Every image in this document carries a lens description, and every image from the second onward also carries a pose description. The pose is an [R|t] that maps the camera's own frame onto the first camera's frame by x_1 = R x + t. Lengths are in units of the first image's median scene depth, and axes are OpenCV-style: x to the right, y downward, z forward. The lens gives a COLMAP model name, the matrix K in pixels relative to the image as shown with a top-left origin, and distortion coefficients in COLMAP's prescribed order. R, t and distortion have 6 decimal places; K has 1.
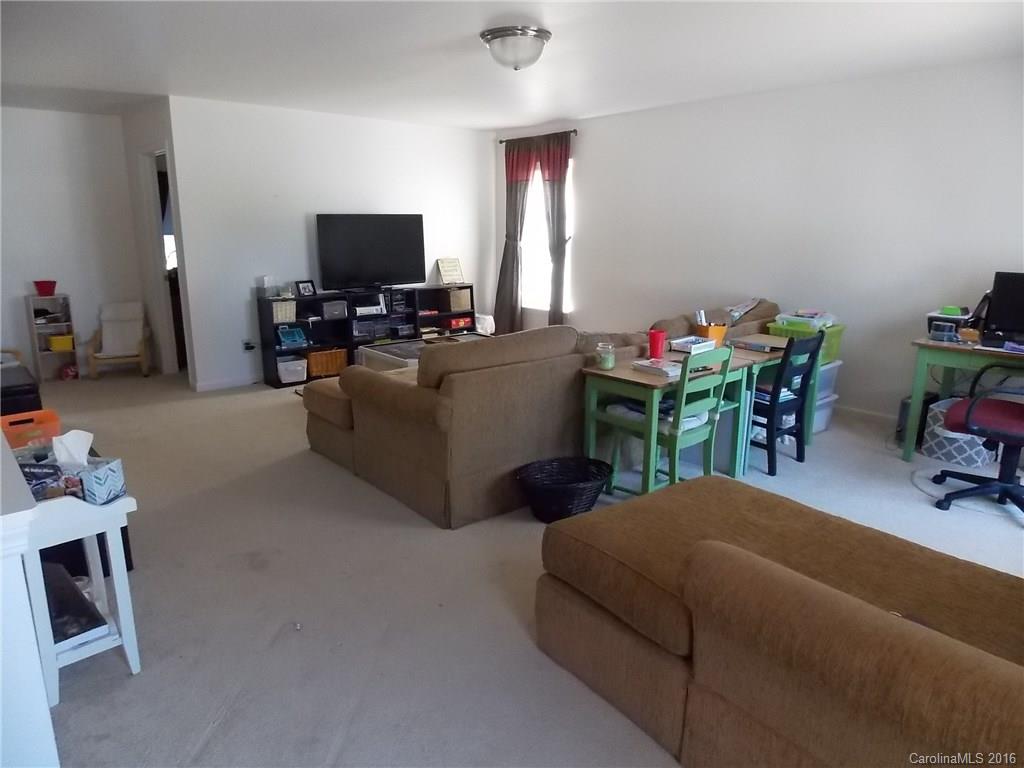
lens RADIAL K [[678.0, 0, 510.9], [0, 678.0, 376.9], [0, 0, 1]] dist [0.010046, -0.002553]
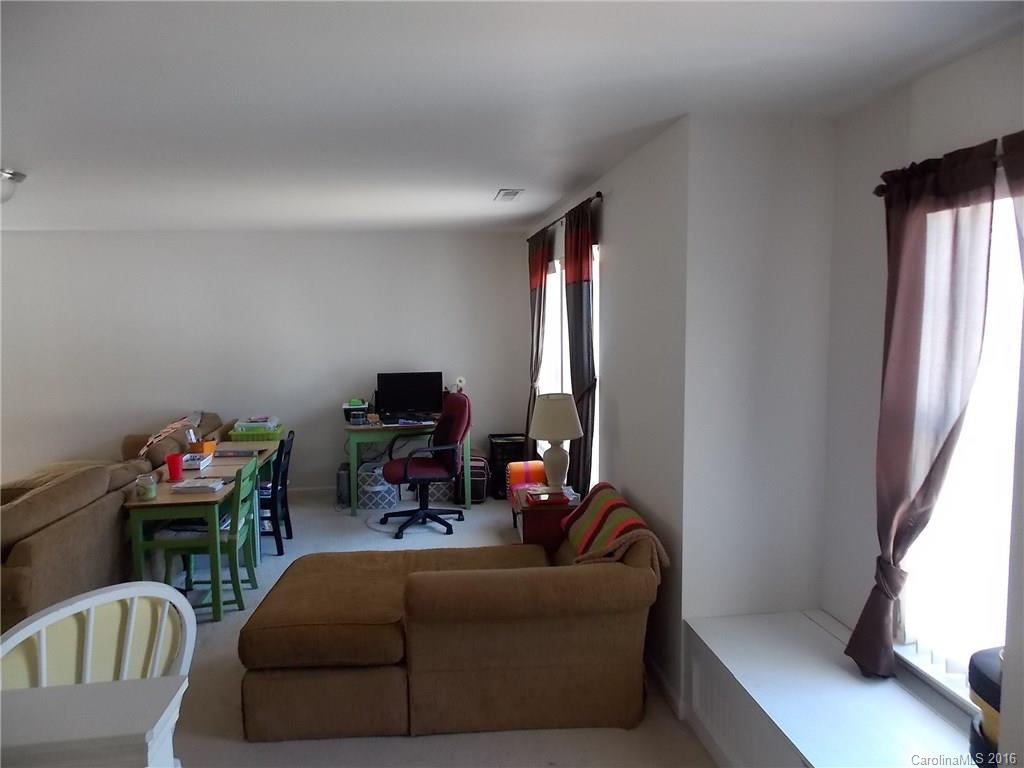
lens RADIAL K [[678.0, 0, 514.9], [0, 678.0, 383.2], [0, 0, 1]] dist [0.010046, -0.002553]
pose [[0.557890, -0.096835, 0.824246, -0.362246], [0.199146, 0.979772, -0.019684, -0.049495], [-0.805667, 0.175127, 0.565889, -0.072159]]
